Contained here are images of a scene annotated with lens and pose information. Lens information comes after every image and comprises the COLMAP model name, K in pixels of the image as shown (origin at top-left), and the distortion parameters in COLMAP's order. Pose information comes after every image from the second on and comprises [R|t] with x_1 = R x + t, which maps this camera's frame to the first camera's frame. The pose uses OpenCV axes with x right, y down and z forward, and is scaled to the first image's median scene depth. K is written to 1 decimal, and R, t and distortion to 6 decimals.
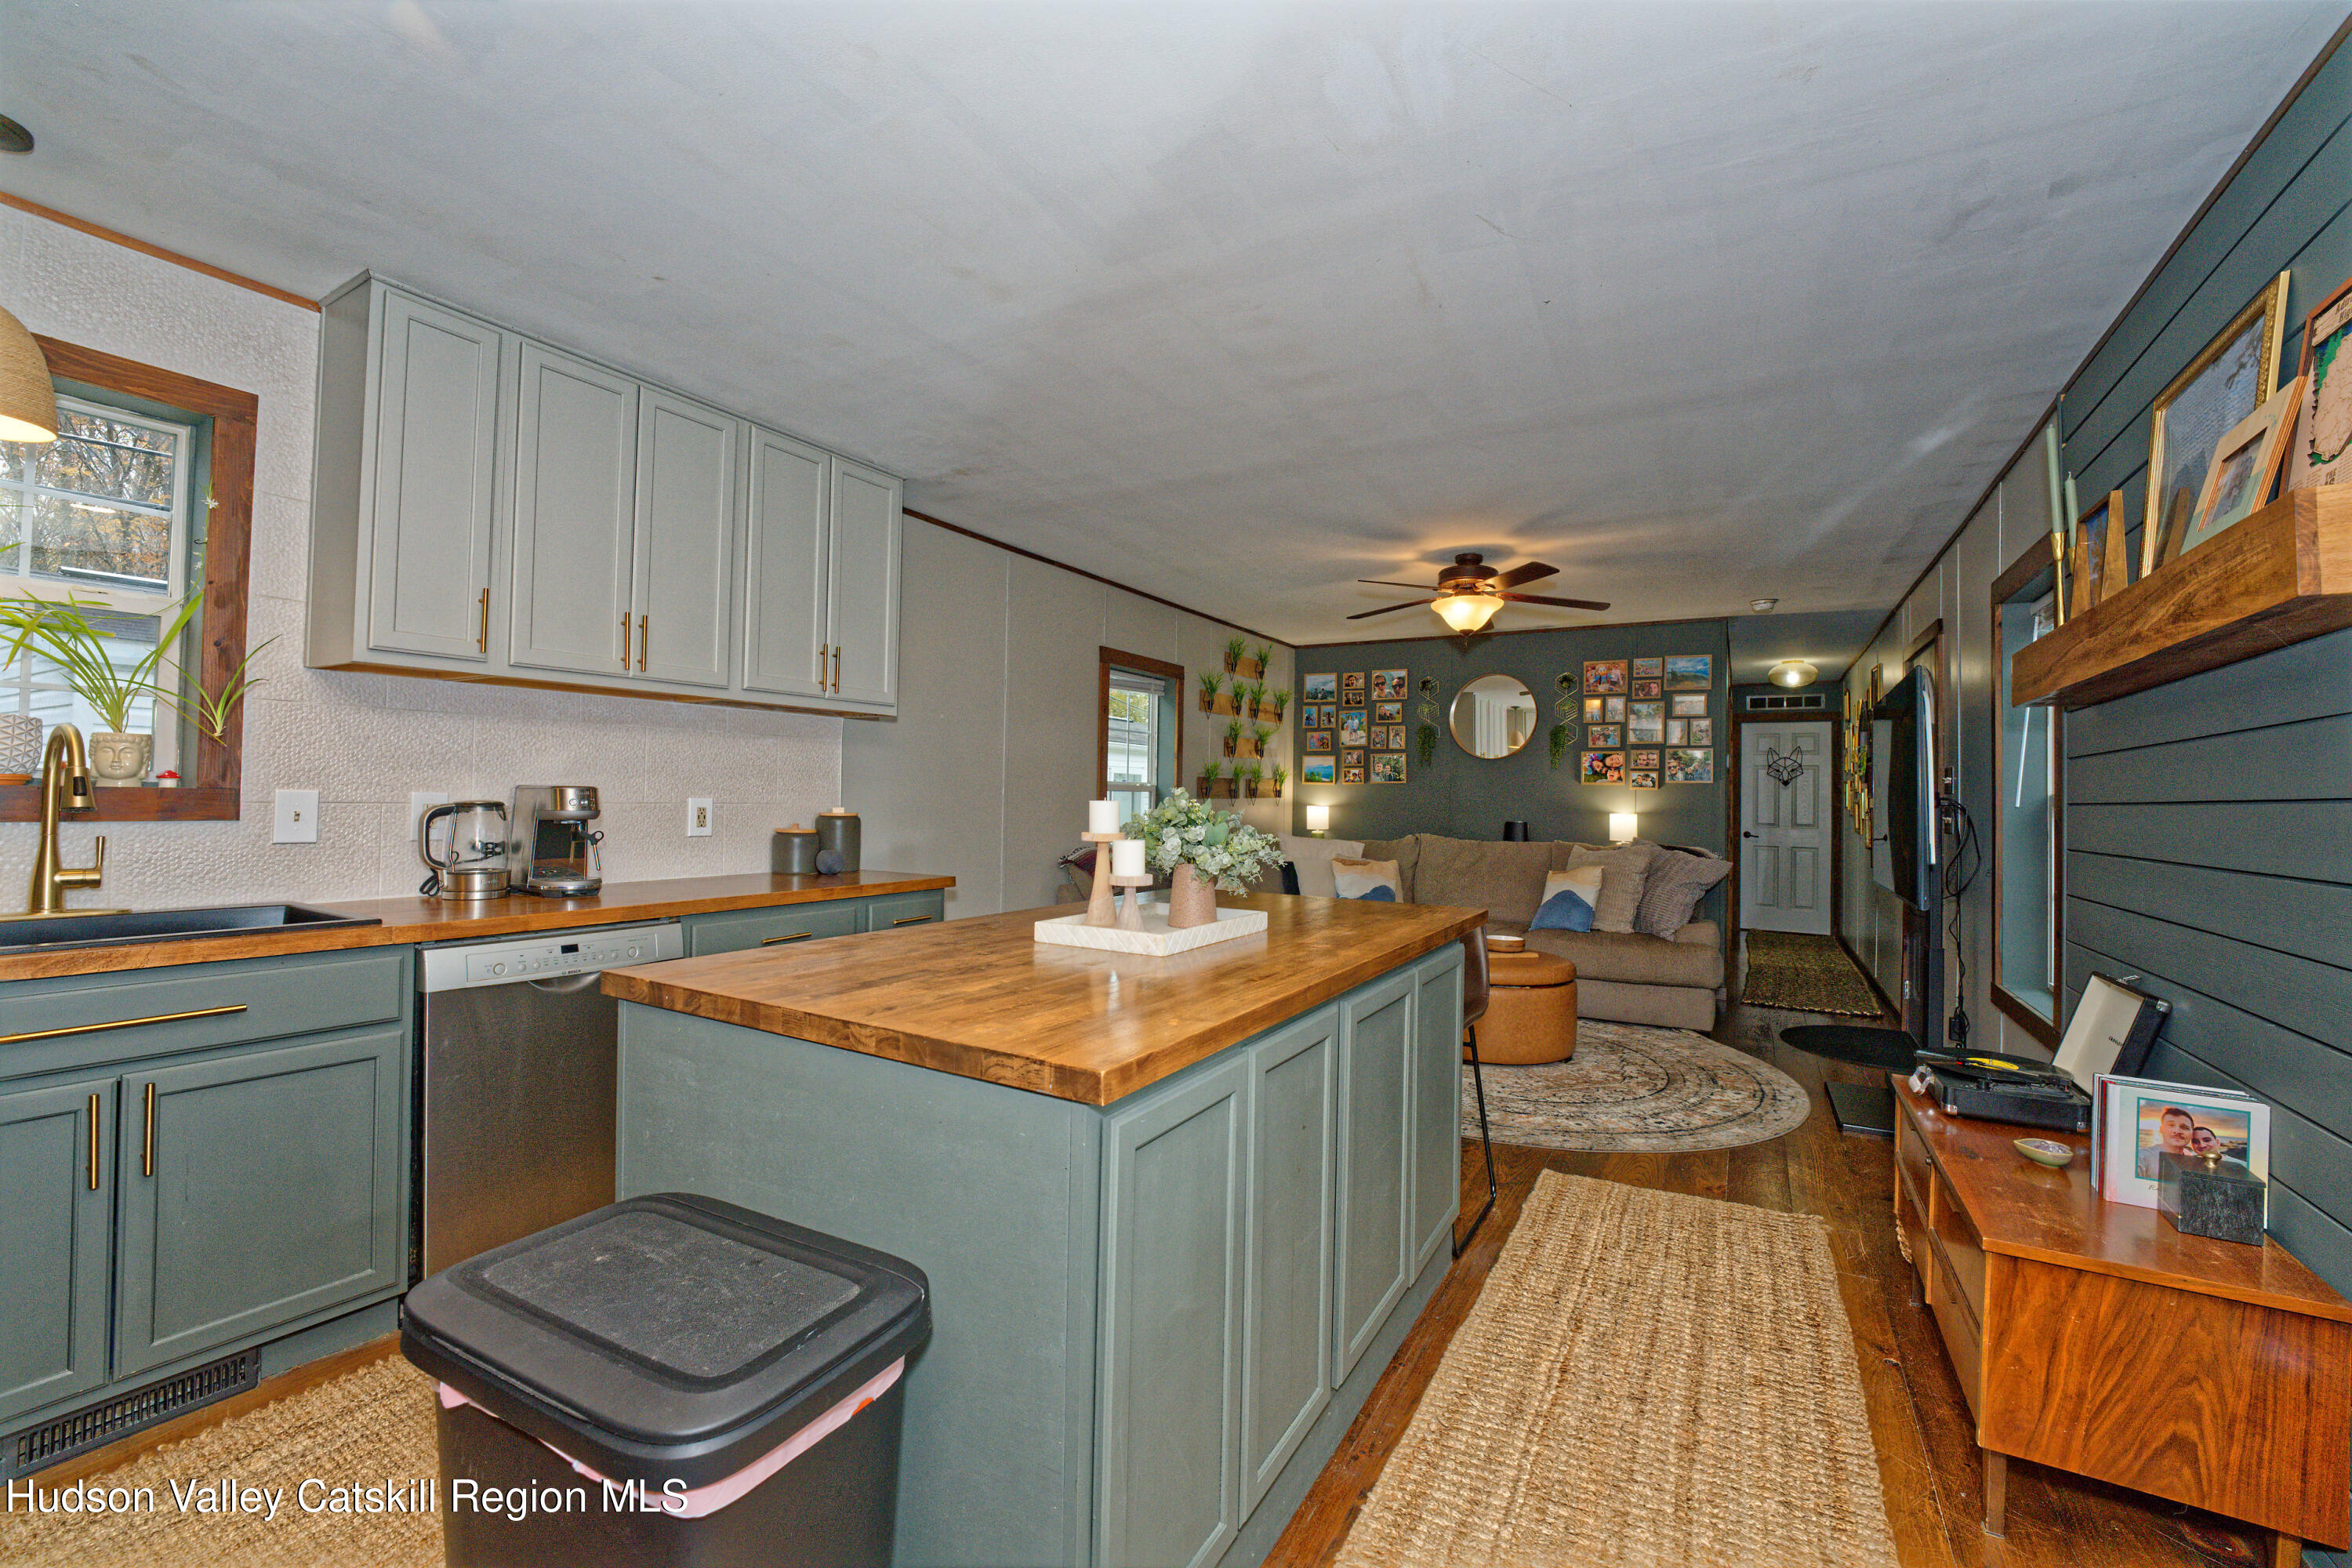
lens RADIAL K [[958.9, 0, 1161.4], [0, 958.9, 780.4], [0, 0, 1]] dist [-0.026482, 0.002401]
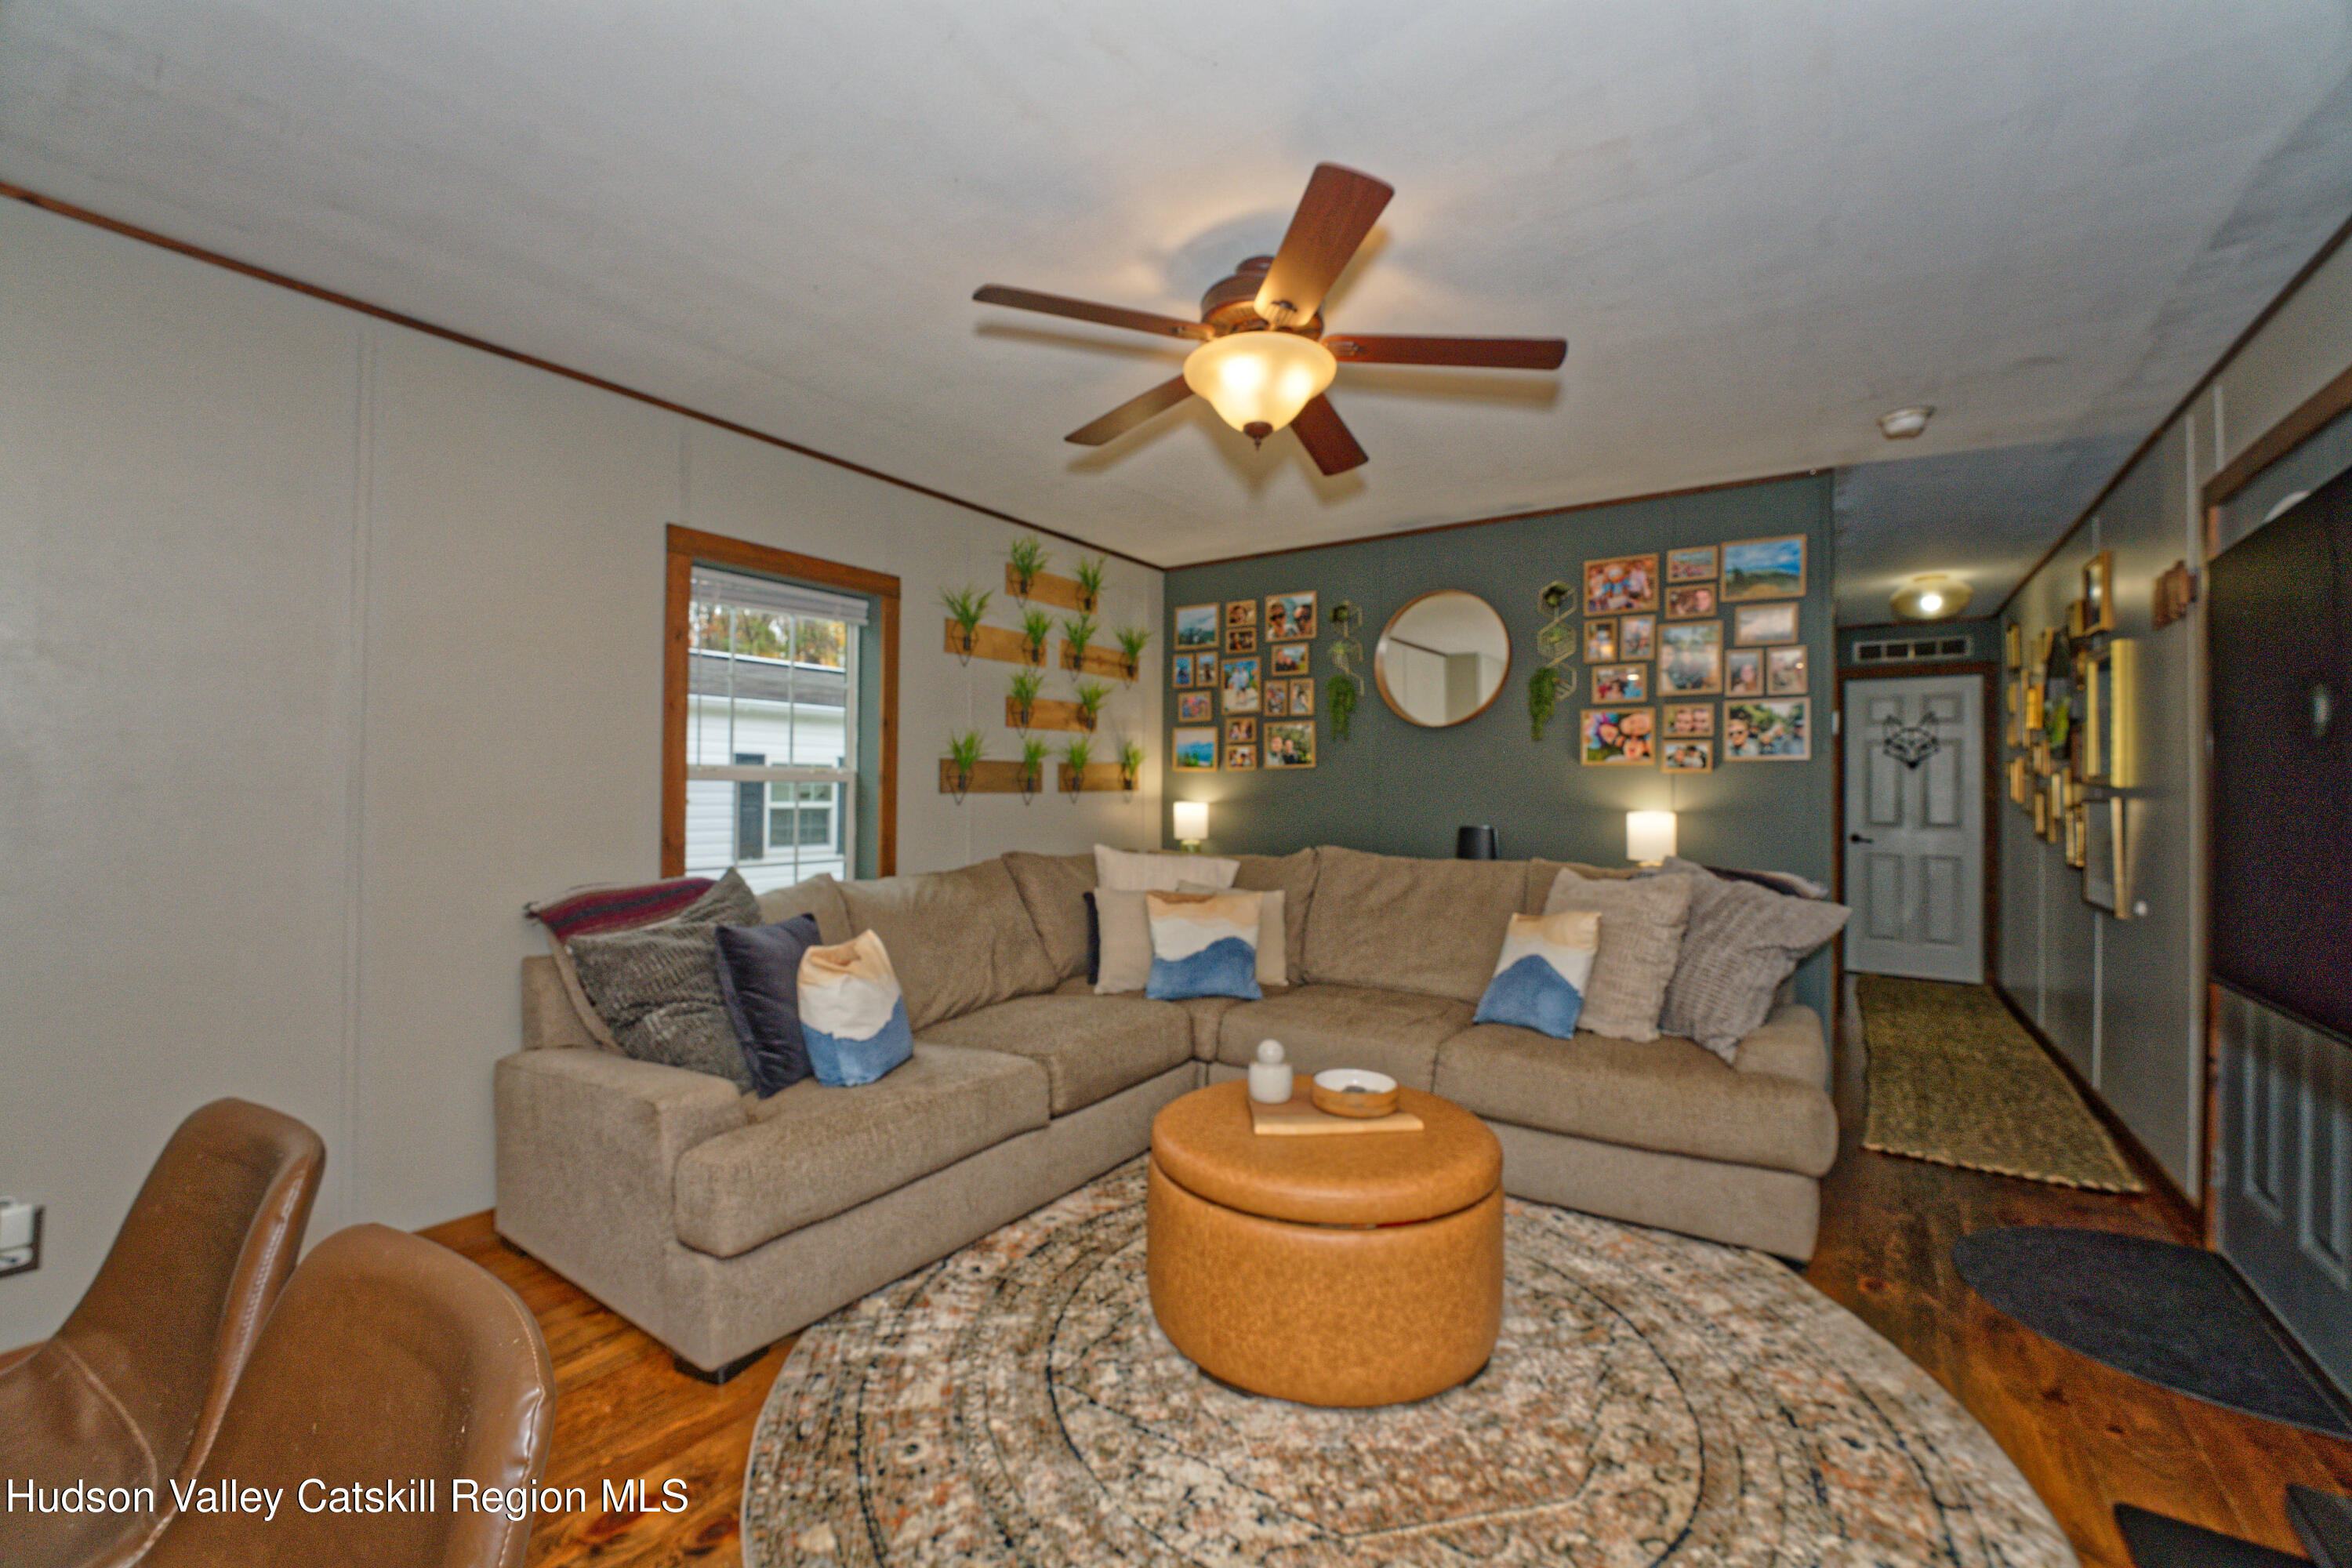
lens RADIAL K [[958.9, 0, 1166.7], [0, 958.9, 781.4], [0, 0, 1]] dist [-0.026482, 0.002401]
pose [[0.997849, -0.009193, -0.064910, 0.211656], [0.009548, 0.999941, 0.005167, 0.008600], [0.064859, -0.005776, 0.997878, 0.371389]]
